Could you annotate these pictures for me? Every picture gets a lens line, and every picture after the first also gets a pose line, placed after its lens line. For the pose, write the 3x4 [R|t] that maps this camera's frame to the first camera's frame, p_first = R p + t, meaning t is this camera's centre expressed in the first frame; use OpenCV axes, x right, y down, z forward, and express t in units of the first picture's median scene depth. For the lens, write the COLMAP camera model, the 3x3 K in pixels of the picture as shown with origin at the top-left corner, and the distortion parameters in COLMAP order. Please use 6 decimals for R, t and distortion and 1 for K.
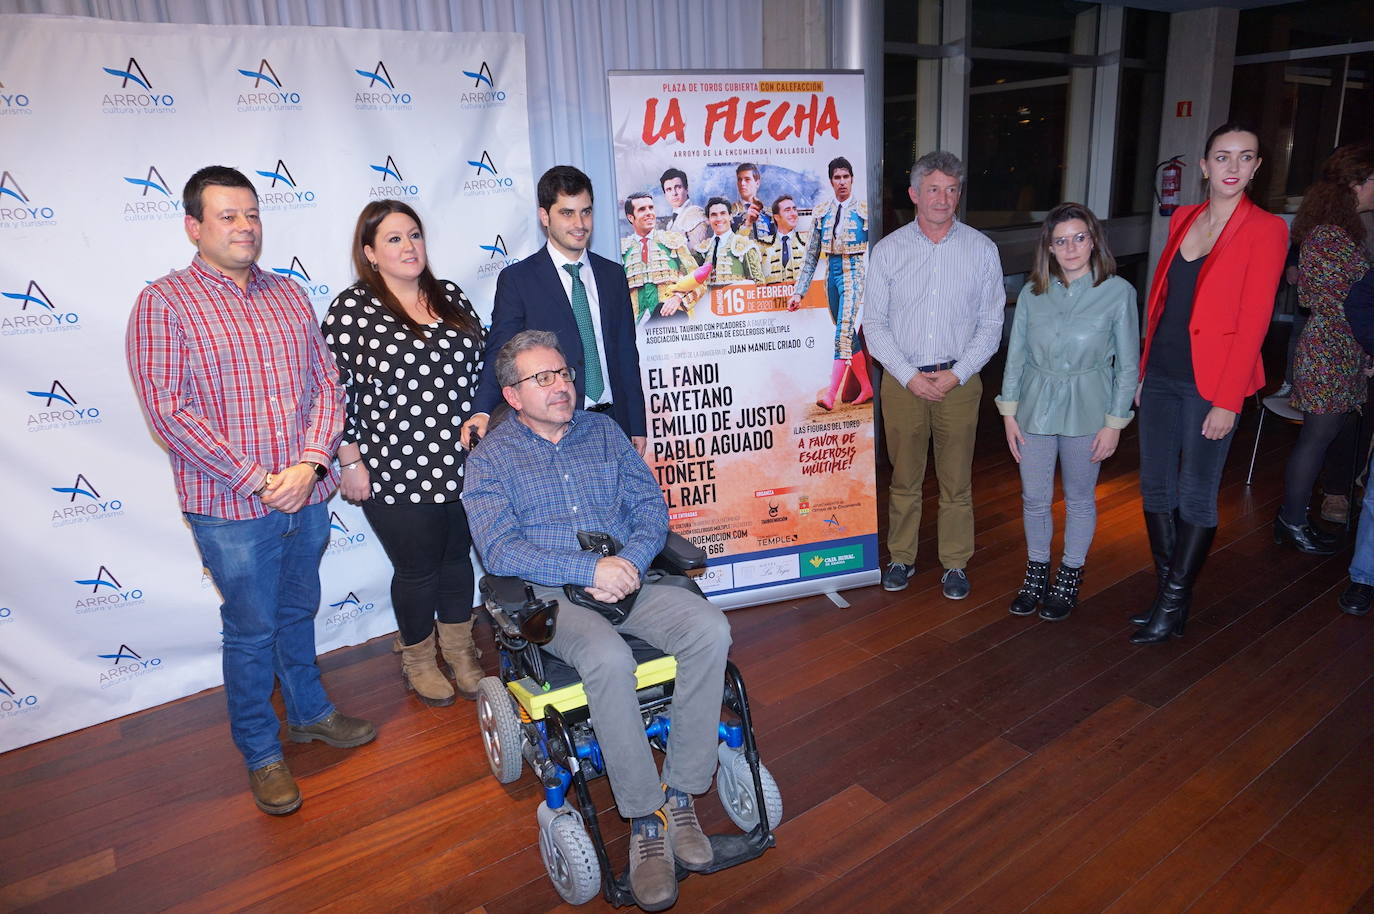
lens RADIAL K [[899.9, 0, 726.3], [0, 899.9, 424.9], [0, 0, 1]] dist [-0.039791, 0.024089]
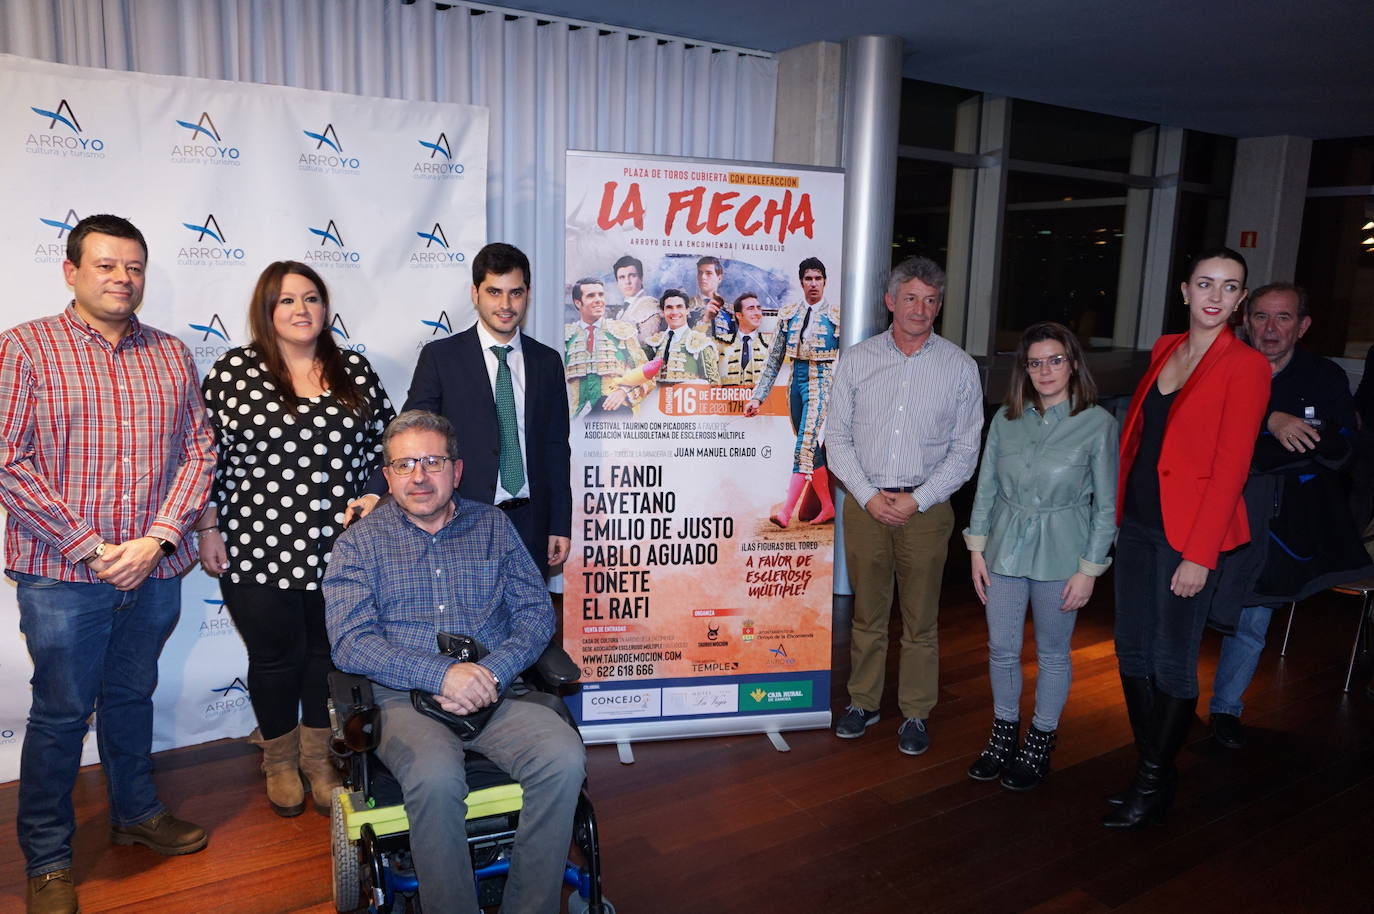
lens RADIAL K [[964.1, 0, 725.2], [0, 964.1, 440.3], [0, 0, 1]] dist [-0.022435, 0.009694]
pose [[0.994951, 0.083863, -0.055130, 0.108585], [-0.089022, 0.991100, -0.098972, -0.002519], [0.046340, 0.103380, 0.993562, 0.018201]]
